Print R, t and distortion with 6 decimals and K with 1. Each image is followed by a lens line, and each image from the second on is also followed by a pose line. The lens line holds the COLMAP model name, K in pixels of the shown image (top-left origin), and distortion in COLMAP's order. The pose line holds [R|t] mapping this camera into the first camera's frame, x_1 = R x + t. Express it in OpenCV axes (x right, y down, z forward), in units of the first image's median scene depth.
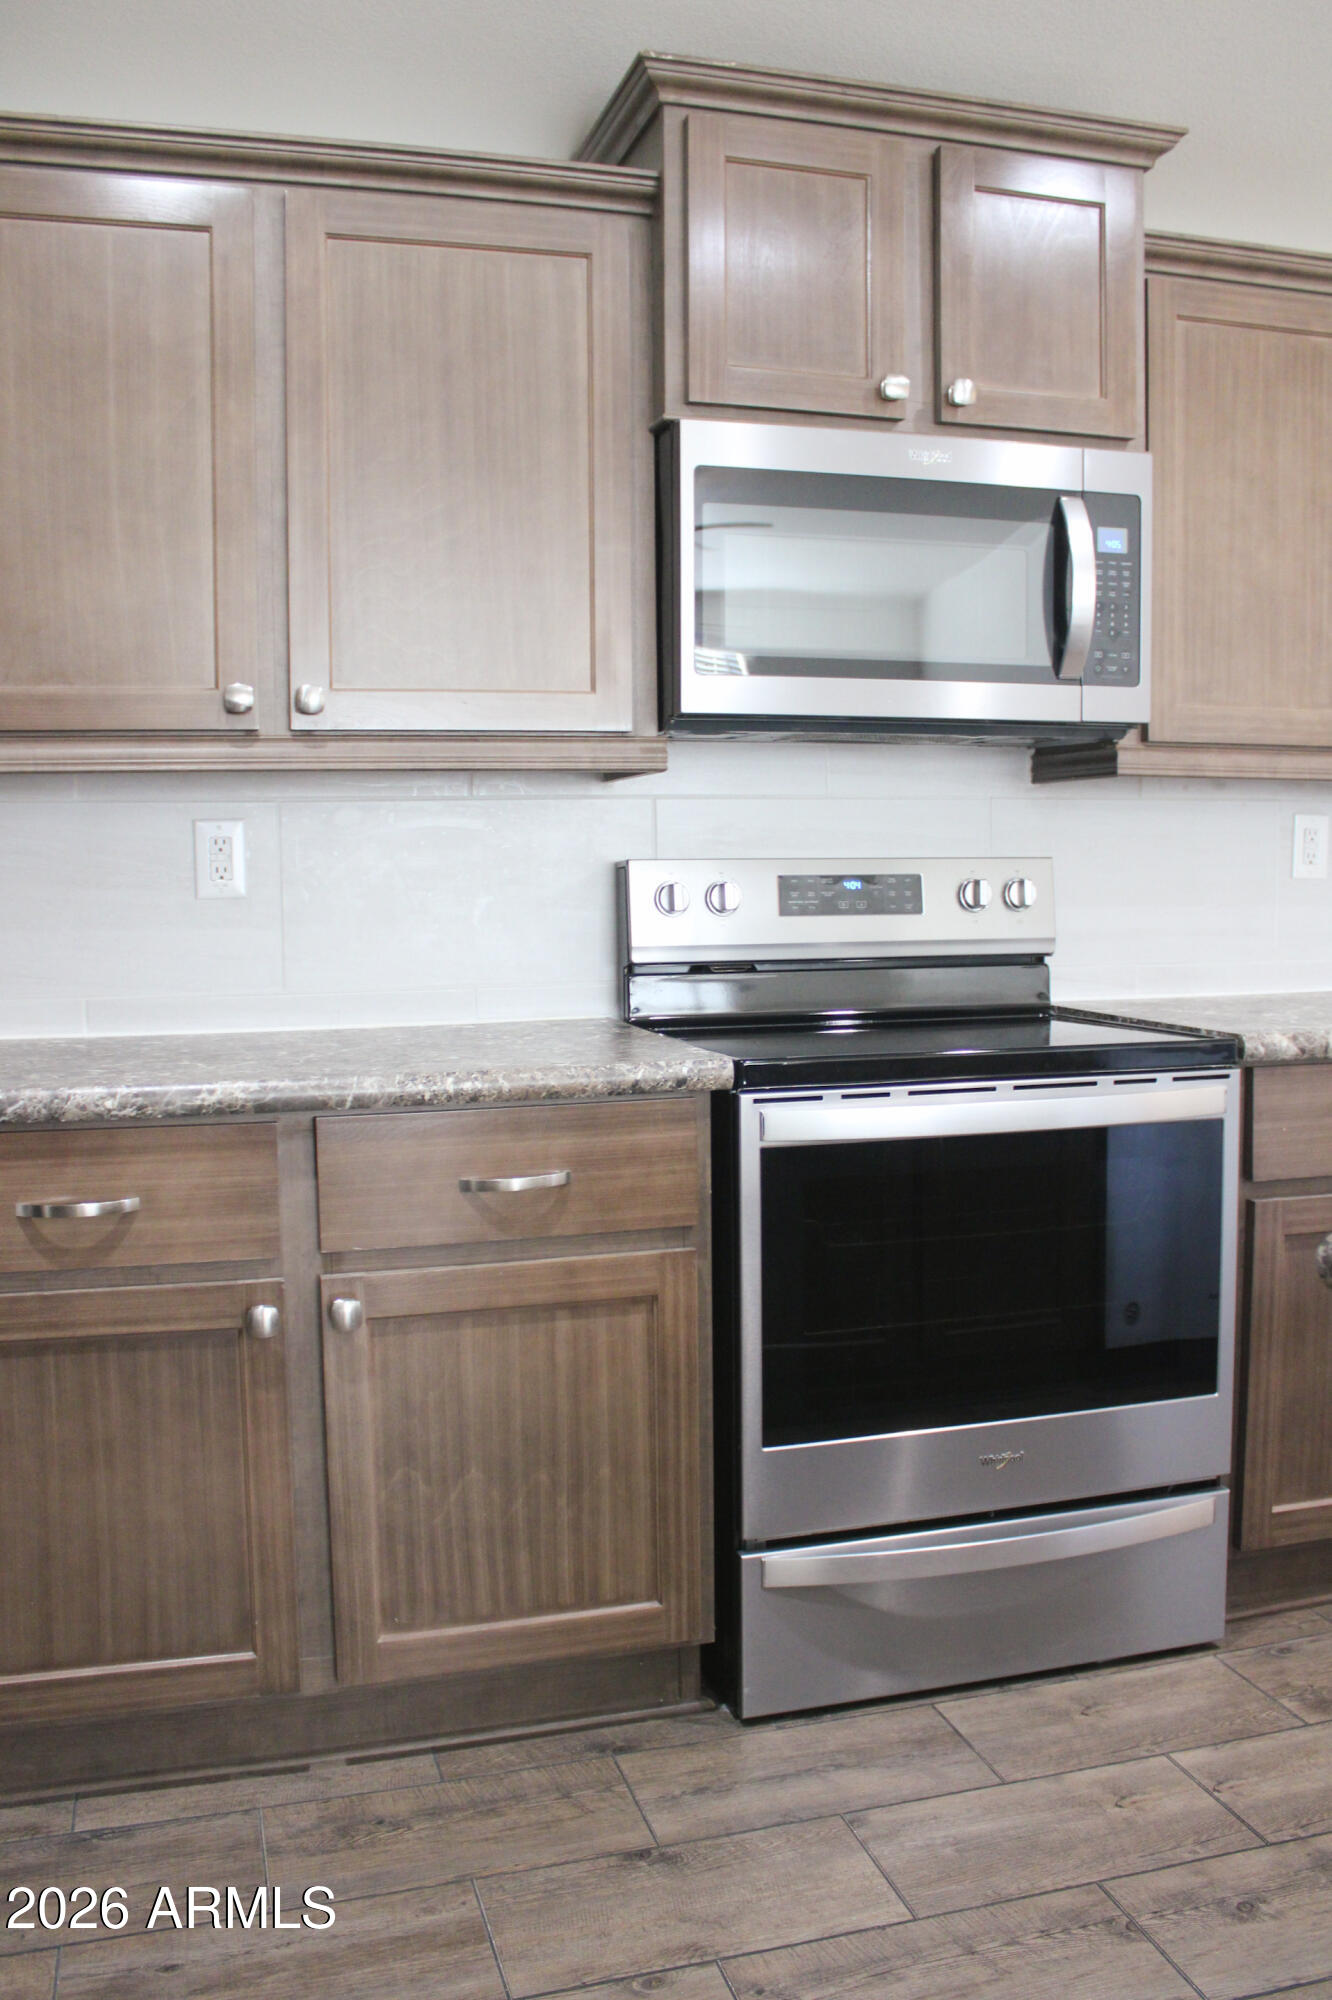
lens RADIAL K [[1680.1, 0, 672.6], [0, 1680.1, 1003.4], [0, 0, 1]] dist [-0.154040, 0.071604]
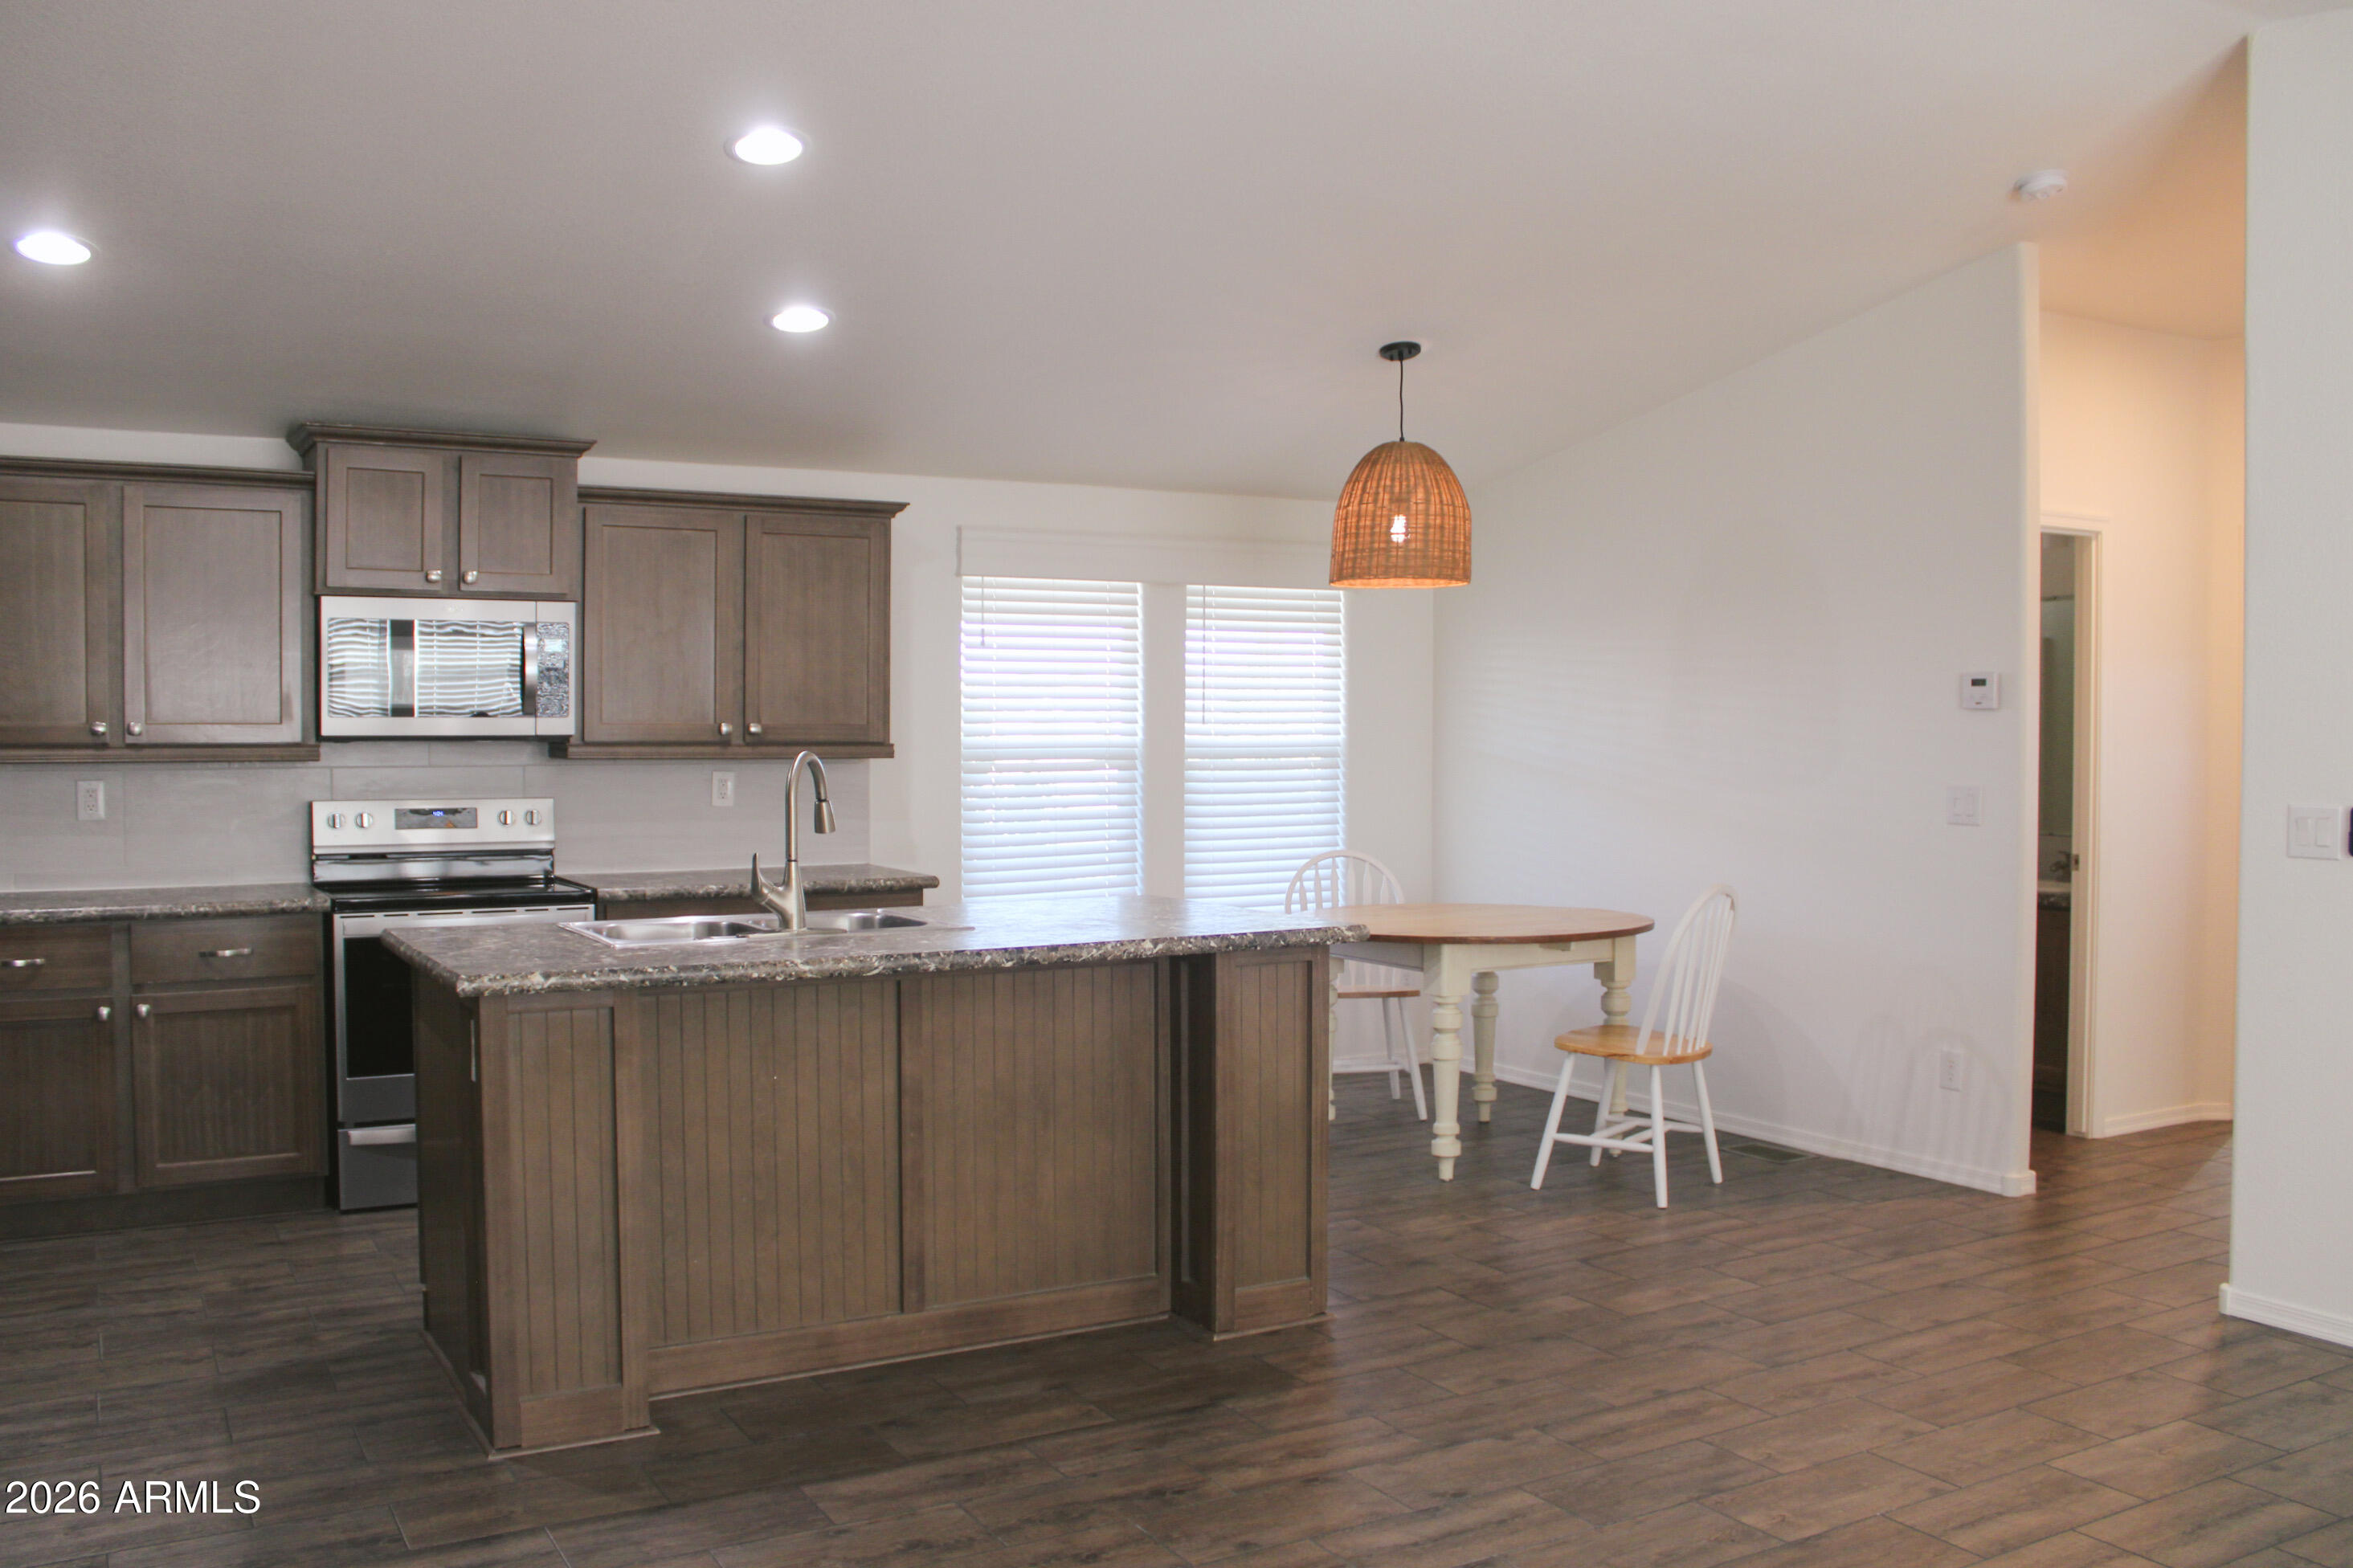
lens RADIAL K [[1976.5, 0, 1283.5], [0, 1976.5, 785.6], [0, 0, 1]] dist [-0.154040, 0.071604]
pose [[0.960548, 0.004366, 0.278079, 0.534944], [0.011276, 0.998443, -0.054627, 0.036748], [-0.277885, 0.055608, 0.959004, -1.747235]]
